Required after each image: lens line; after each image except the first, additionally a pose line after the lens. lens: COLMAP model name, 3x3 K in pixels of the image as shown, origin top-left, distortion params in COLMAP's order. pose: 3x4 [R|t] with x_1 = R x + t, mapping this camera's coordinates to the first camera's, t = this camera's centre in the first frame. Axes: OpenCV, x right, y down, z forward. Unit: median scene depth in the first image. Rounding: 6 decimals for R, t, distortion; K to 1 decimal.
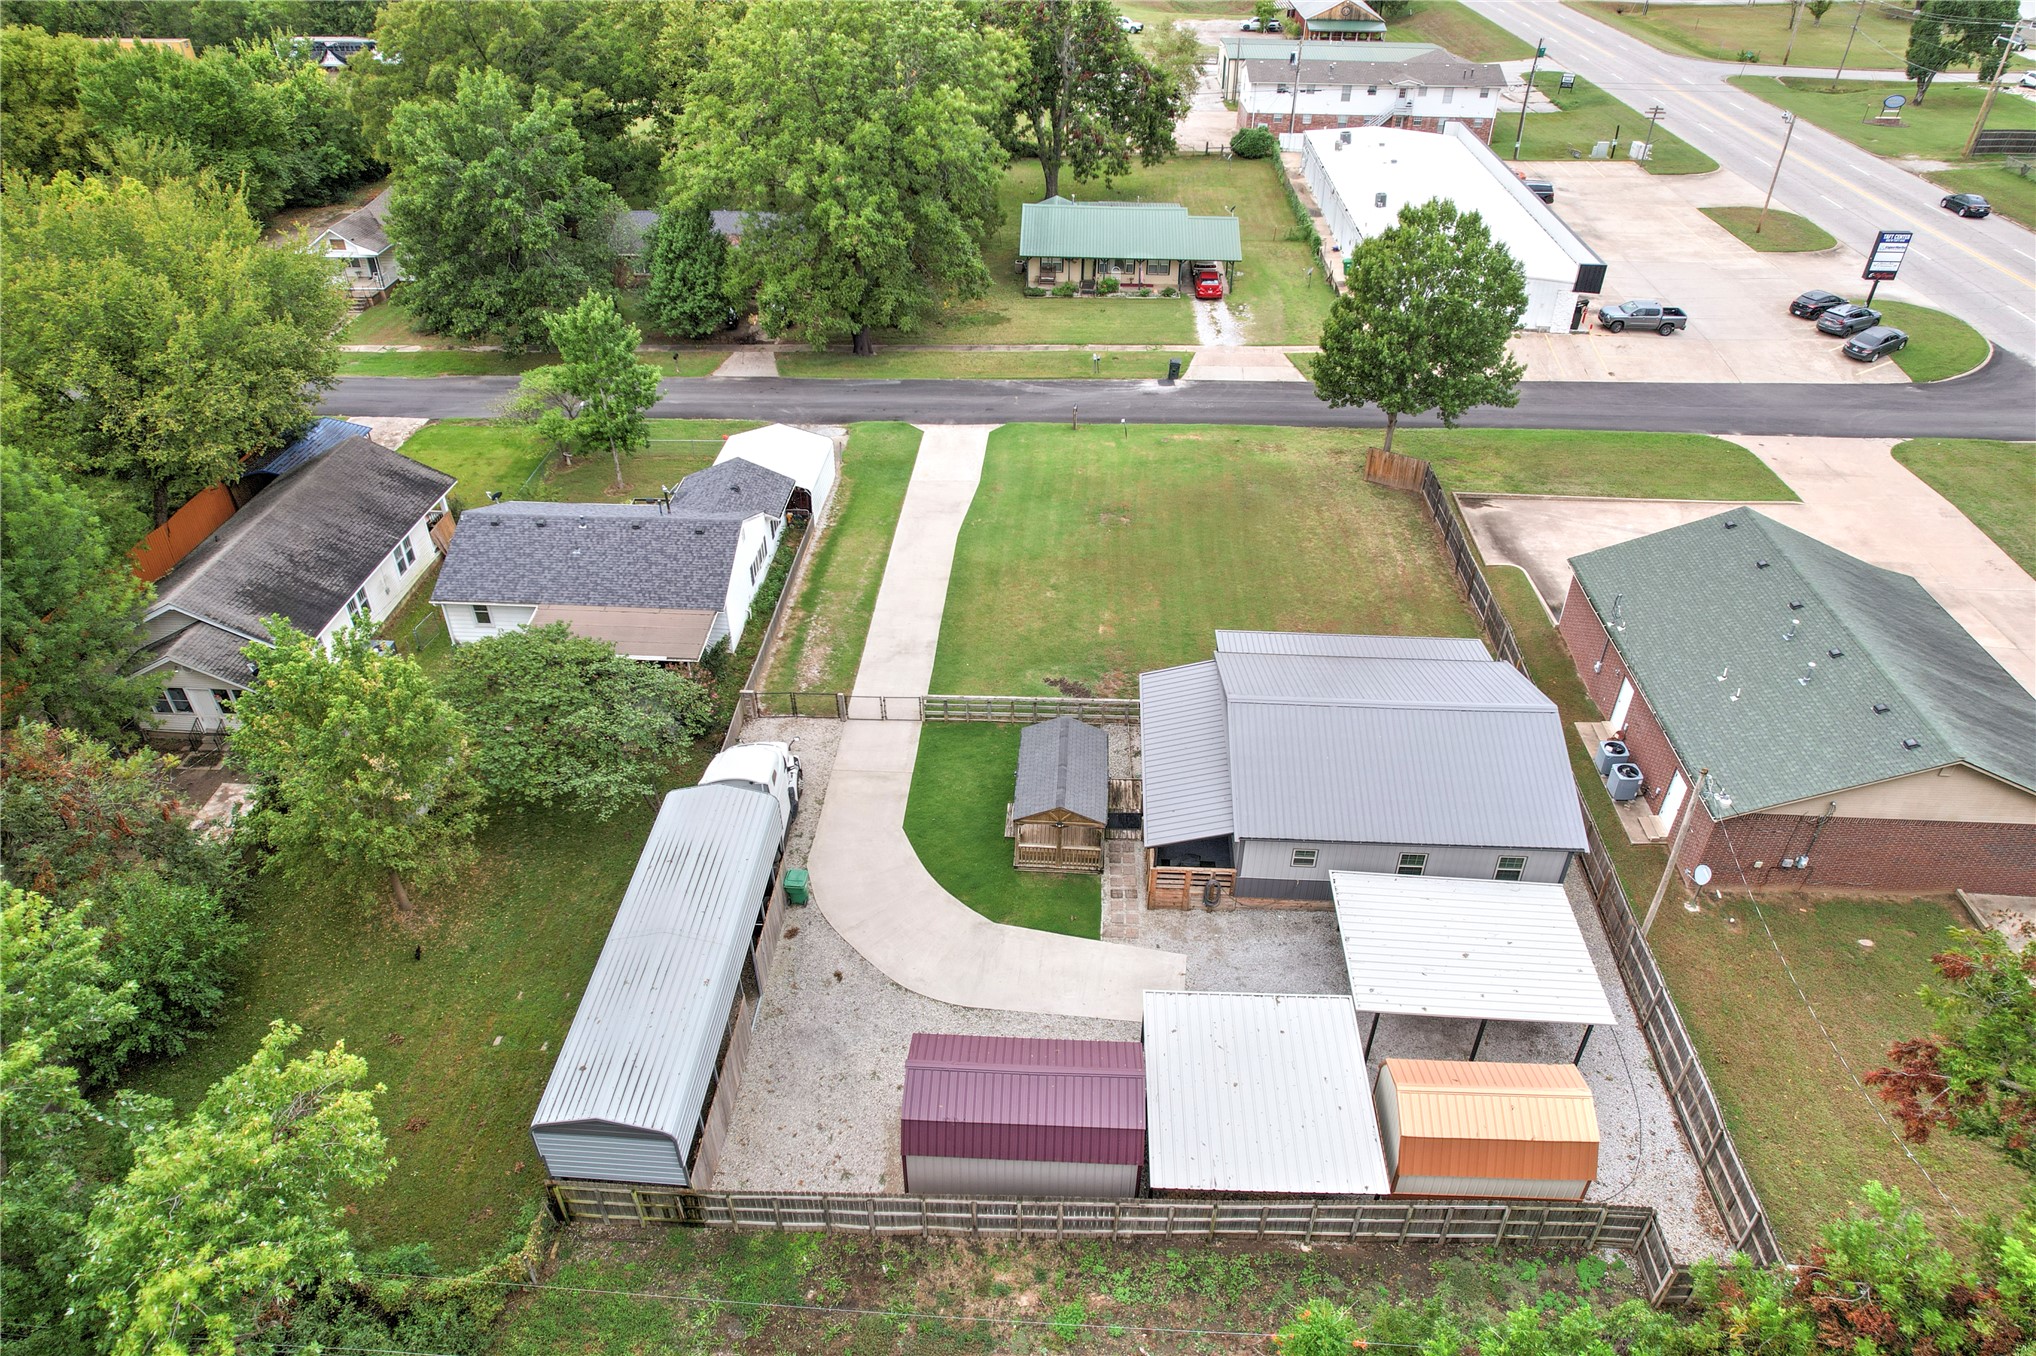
lens RADIAL K [[1303.3, 0, 1021.3], [0, 1303.3, 680.4], [0, 0, 1]] dist [-0.073775, 0.062266]
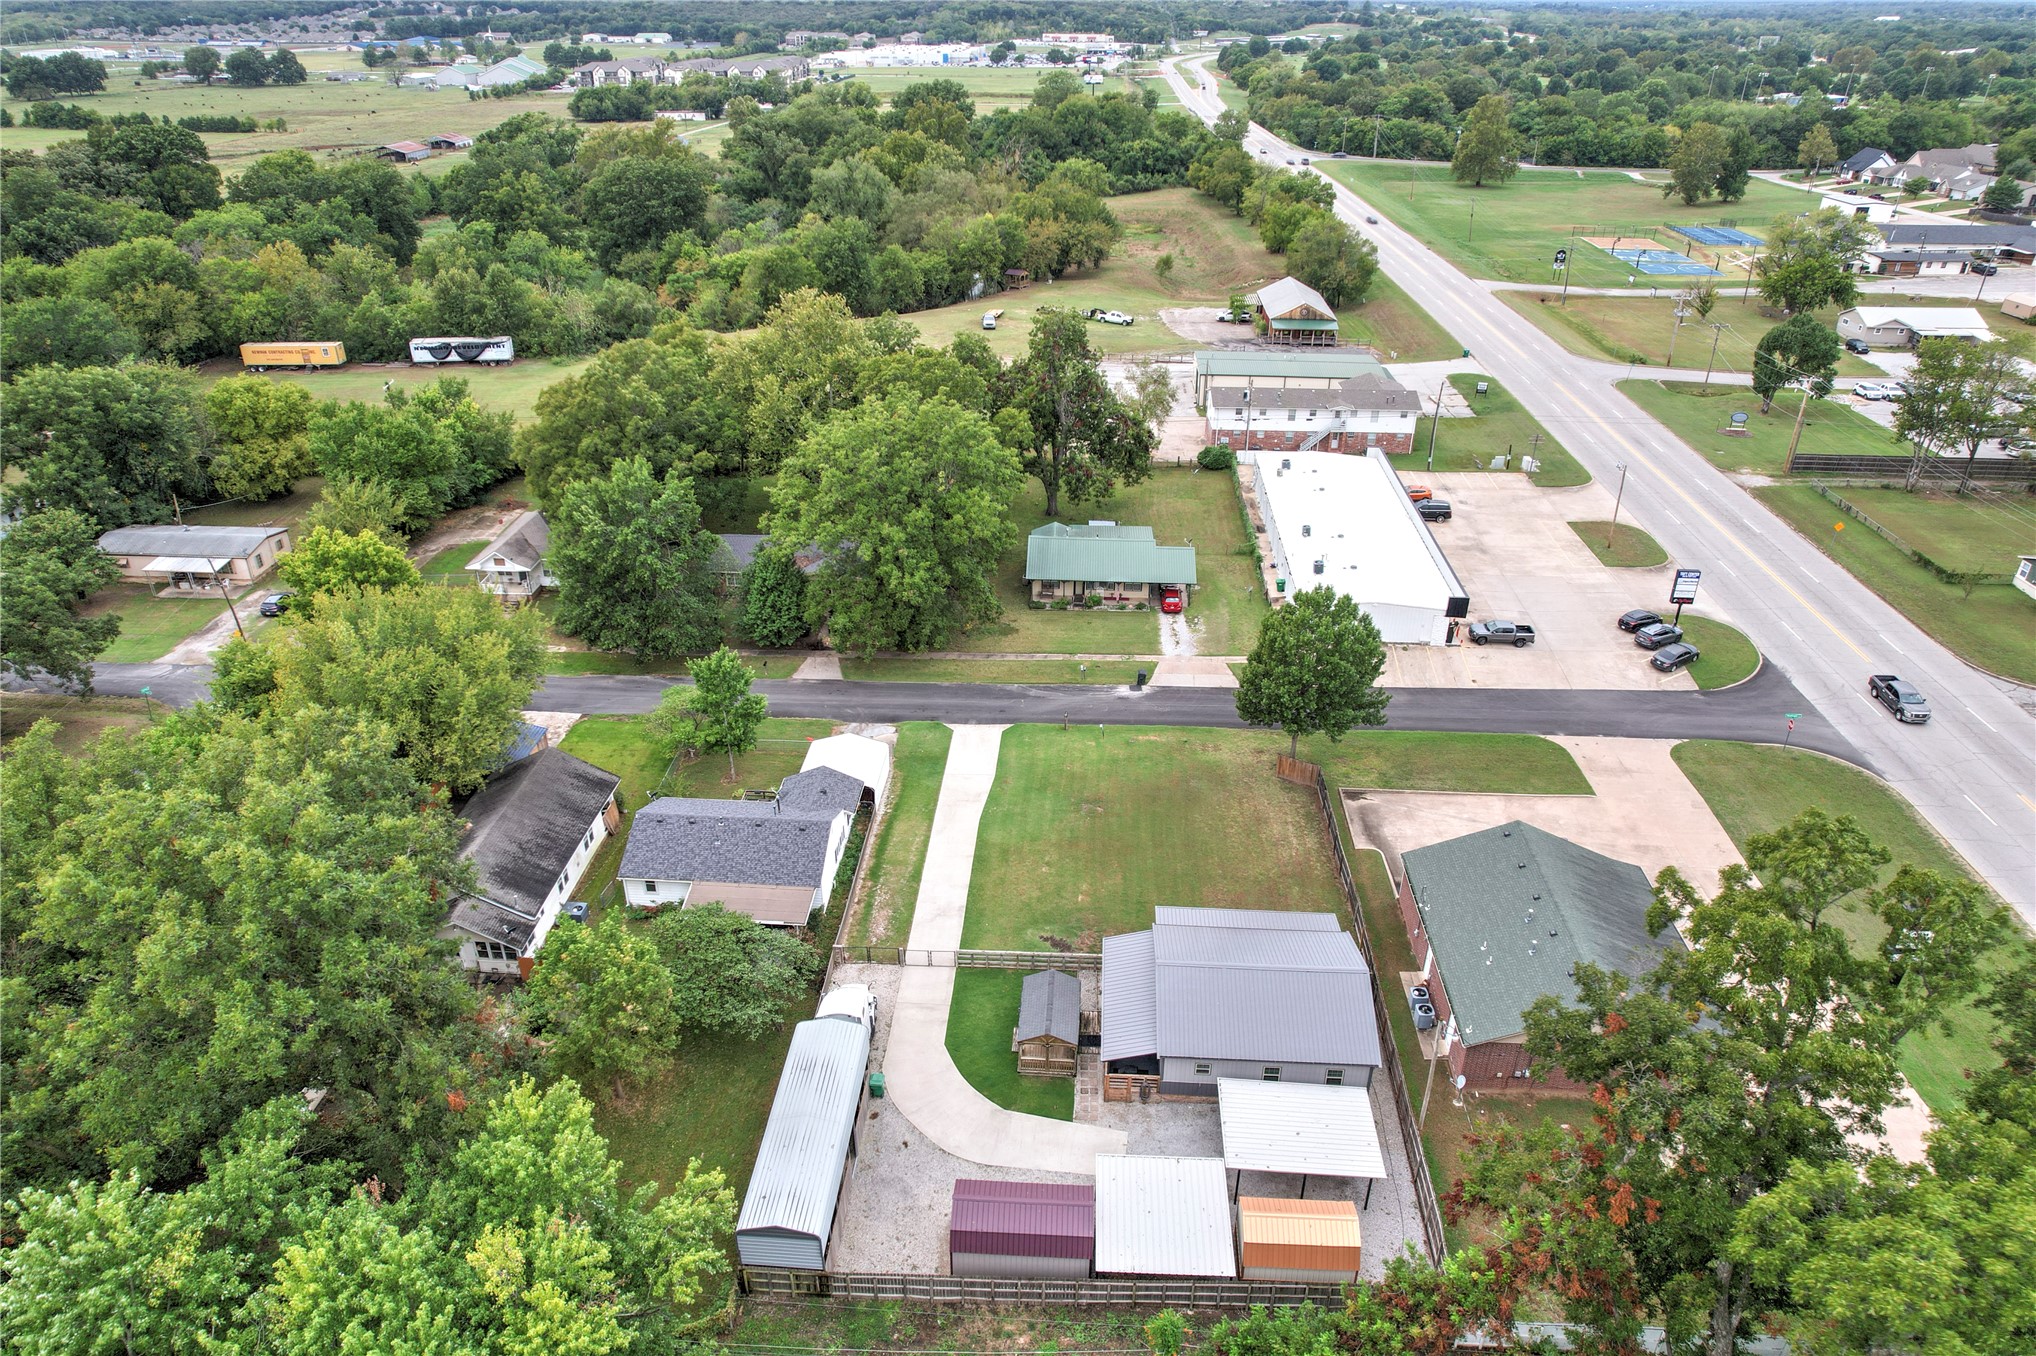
lens RADIAL K [[1300.8, 0, 1018.0], [0, 1300.8, 678.0], [0, 0, 1]] dist [-0.050105, 0.000503]
pose [[0.999949, 0.005400, -0.008485, 0.003644], [-0.006463, 0.991403, -0.130683, -0.085532], [0.007707, 0.130732, 0.991388, -0.416528]]
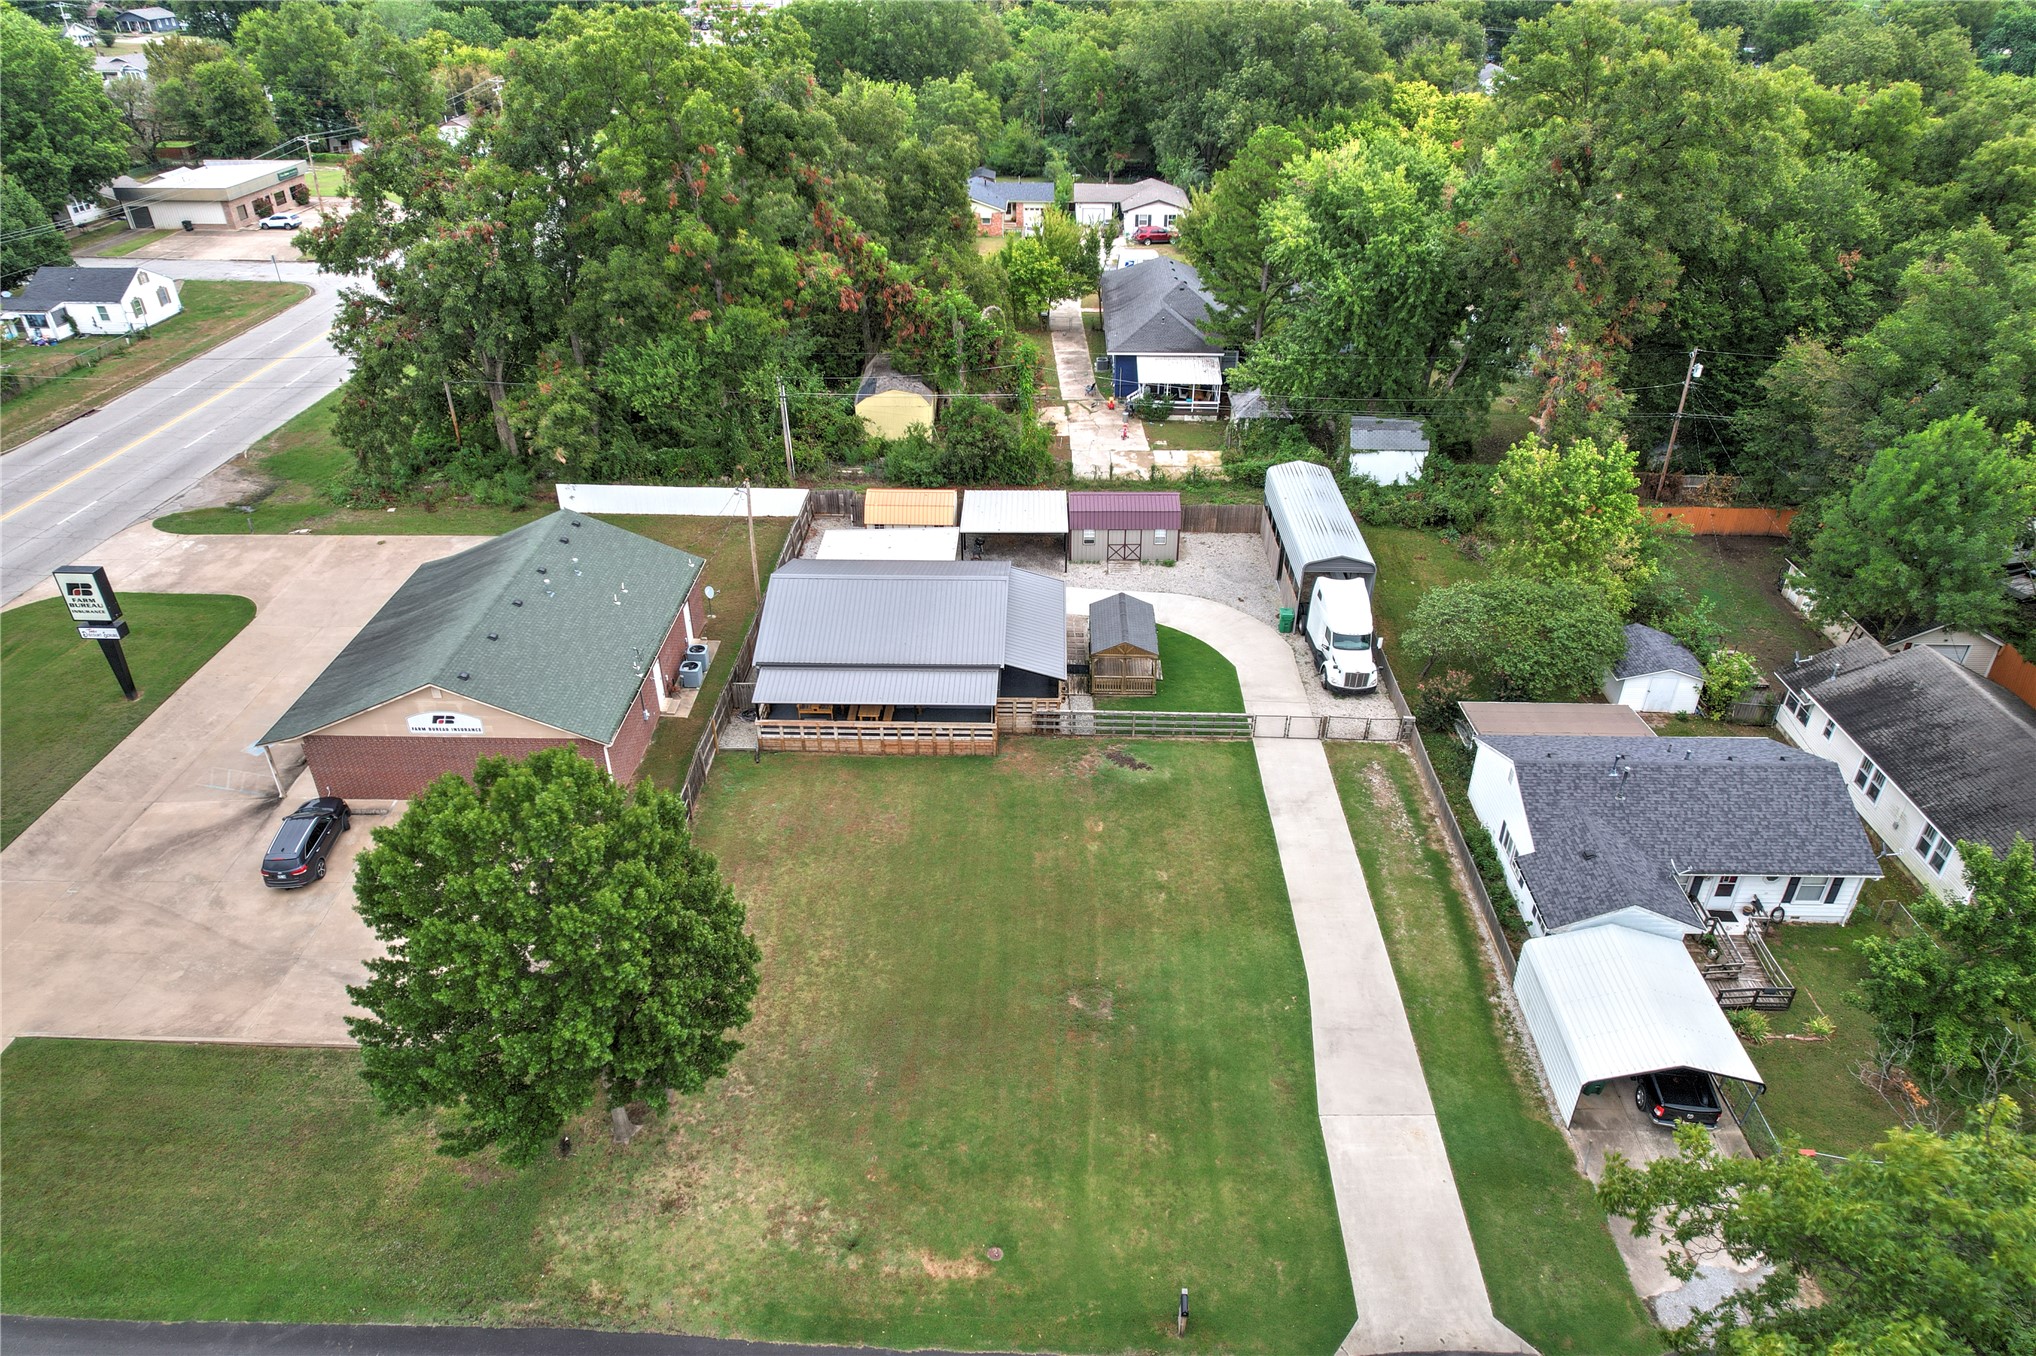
lens RADIAL K [[1303.3, 0, 1021.3], [0, 1303.3, 680.4], [0, 0, 1]] dist [-0.073775, 0.062266]
pose [[-0.999414, 0.016725, -0.029875, 0.133746], [-0.020794, 0.396697, 0.917714, -0.867046], [0.027200, 0.917797, -0.396117, 1.182453]]
